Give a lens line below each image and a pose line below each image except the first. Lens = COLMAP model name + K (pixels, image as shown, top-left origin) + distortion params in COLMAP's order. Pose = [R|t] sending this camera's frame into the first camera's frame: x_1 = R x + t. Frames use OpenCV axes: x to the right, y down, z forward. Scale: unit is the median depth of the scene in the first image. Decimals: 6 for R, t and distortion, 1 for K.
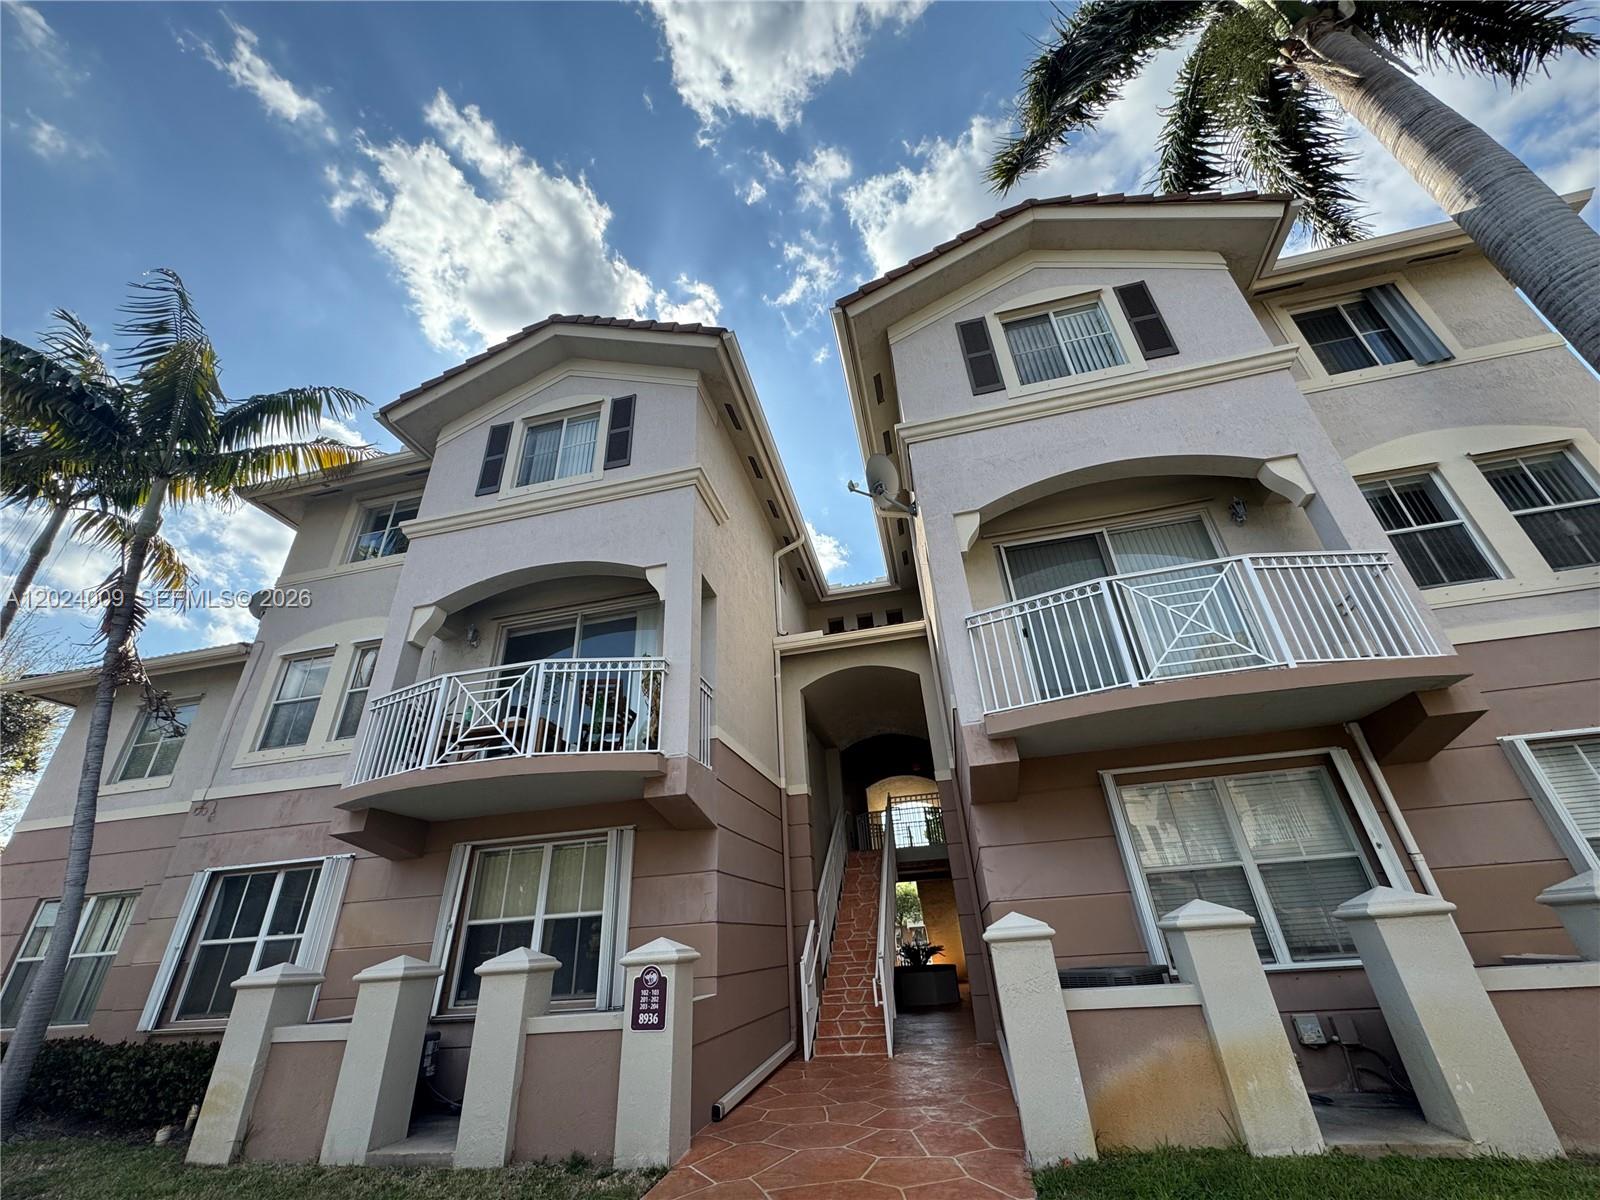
lens RADIAL K [[642.8, 0, 800.4], [0, 642.8, 600.7], [0, 0, 1]] dist [-0.001637, 0.000770]
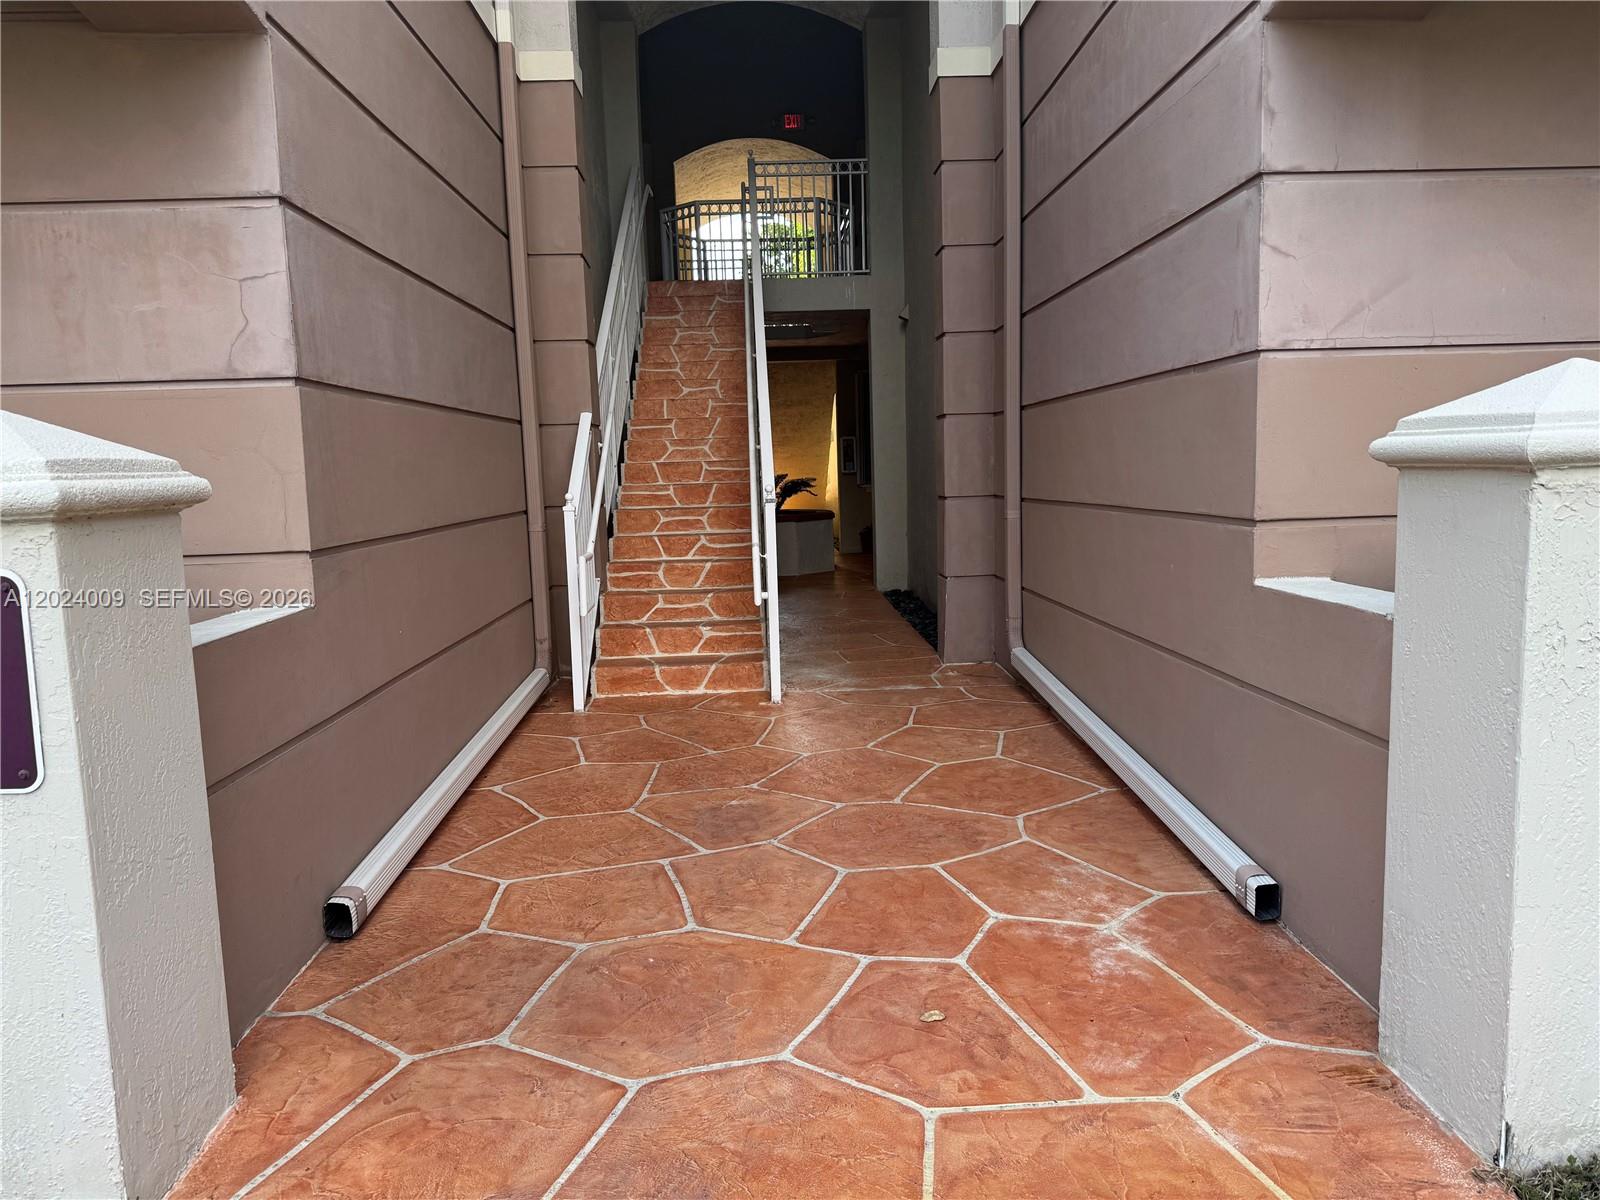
lens RADIAL K [[1115.9, 0, 800.7], [0, 1115.9, 603.0], [0, 0, 1]] dist [0.056374, -0.003823]
pose [[0.966425, -0.004276, 0.256914, -0.037126], [-0.142871, 0.822108, 0.551114, 0.225541], [-0.213568, -0.569316, 0.793894, 0.413851]]
